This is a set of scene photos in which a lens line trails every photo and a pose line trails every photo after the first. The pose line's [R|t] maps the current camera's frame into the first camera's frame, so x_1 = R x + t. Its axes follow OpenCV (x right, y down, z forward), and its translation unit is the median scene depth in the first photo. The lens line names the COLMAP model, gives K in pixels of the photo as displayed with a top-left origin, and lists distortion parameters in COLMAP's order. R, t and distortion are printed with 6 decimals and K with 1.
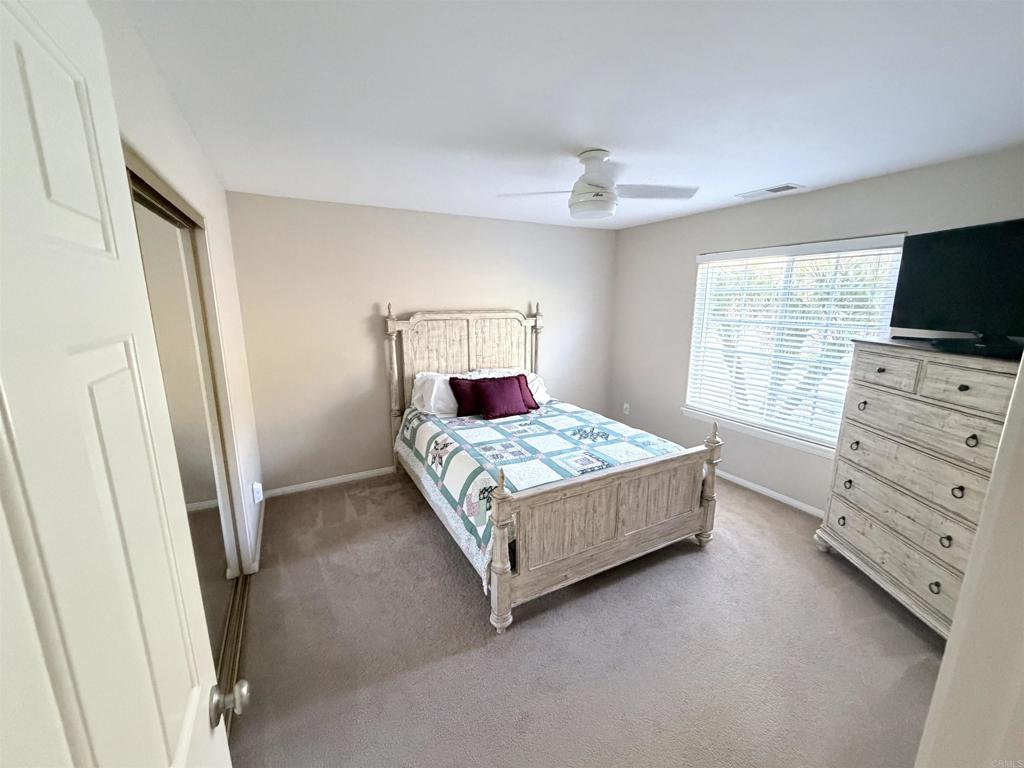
lens RADIAL K [[410.1, 0, 511.7], [0, 410.1, 384.7], [0, 0, 1]] dist [0.002278, -0.000015]
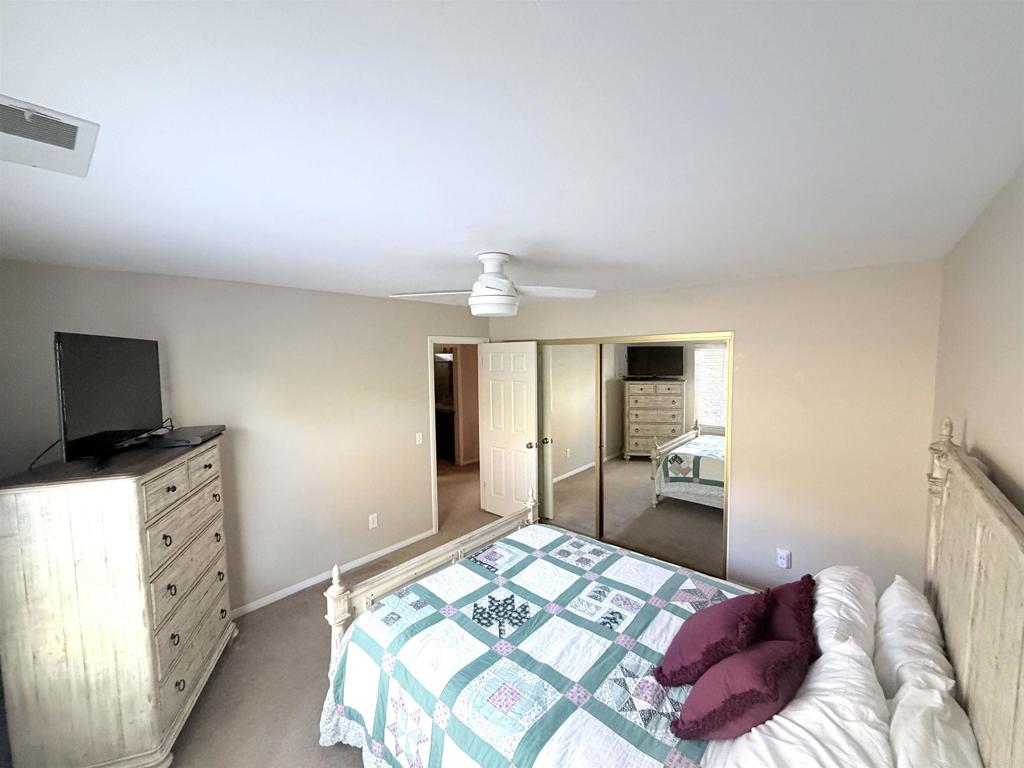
lens RADIAL K [[410.1, 0, 509.1], [0, 410.1, 384.7], [0, 0, 1]] dist [0.002278, -0.000015]
pose [[-0.938091, 0.036876, -0.344421, 0.396352], [-0.058588, 0.963100, 0.262691, -0.401998], [0.341398, 0.266607, -0.901315, 1.521982]]
